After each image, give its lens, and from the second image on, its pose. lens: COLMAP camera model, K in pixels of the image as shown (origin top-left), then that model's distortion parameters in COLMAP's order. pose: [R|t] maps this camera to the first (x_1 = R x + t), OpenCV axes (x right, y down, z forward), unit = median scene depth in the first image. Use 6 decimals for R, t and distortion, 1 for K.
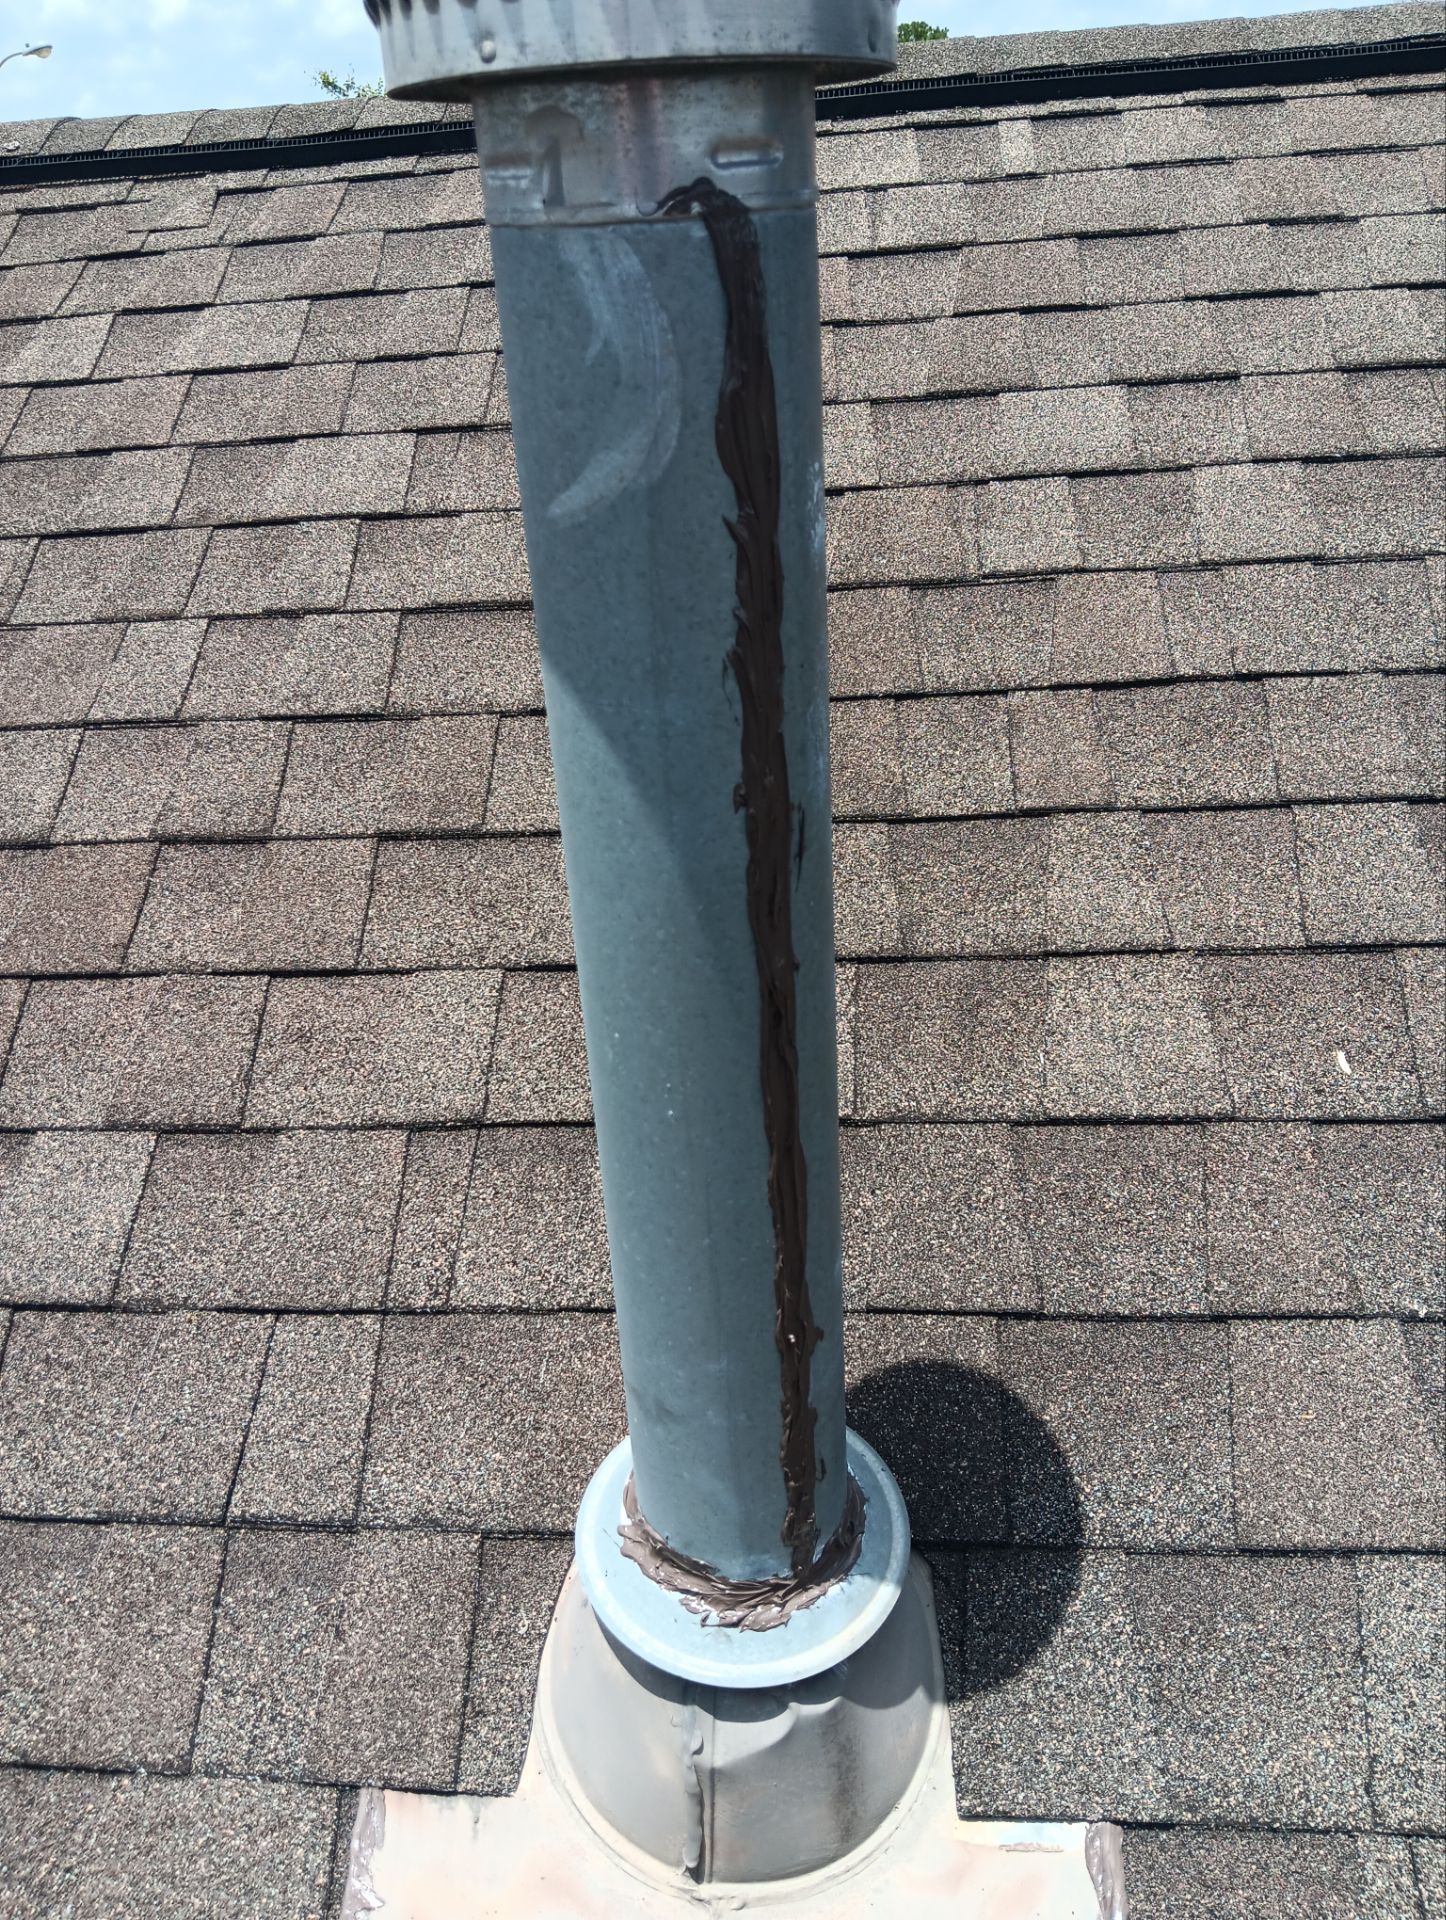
lens RADIAL K [[1493.7, 0, 719.8], [0, 1493.7, 930.6], [0, 0, 1]] dist [0.058929, -0.133810]
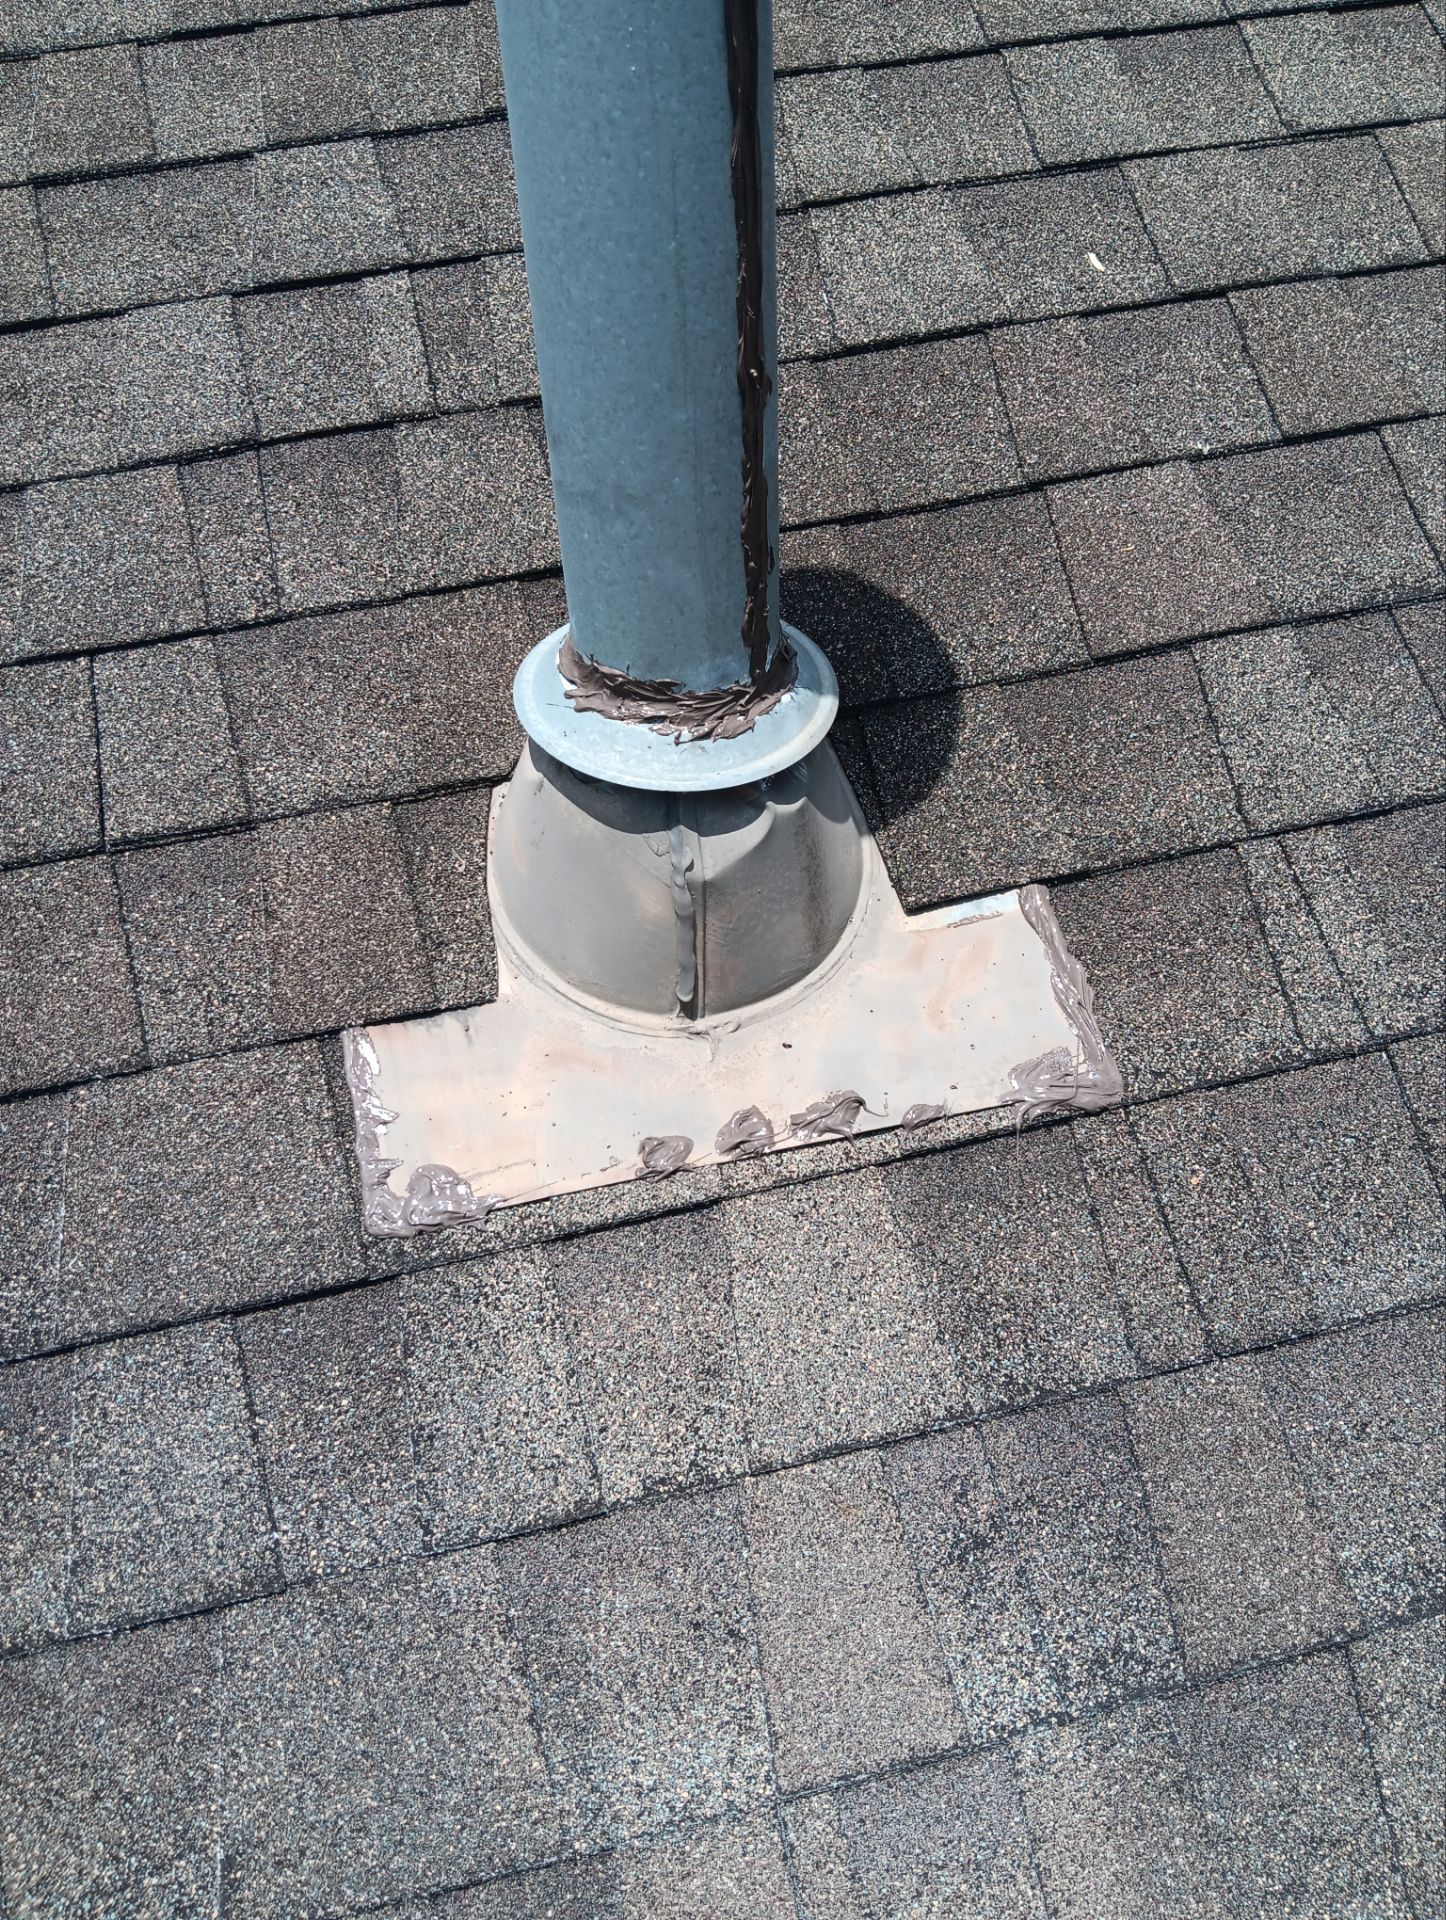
lens RADIAL K [[1493.7, 0, 719.8], [0, 1493.7, 930.6], [0, 0, 1]] dist [0.058929, -0.133810]
pose [[0.945339, -0.203038, 0.255167, -0.218488], [0.145180, 0.962731, 0.228191, 0.287357], [-0.291989, -0.178672, 0.939584, 0.005333]]
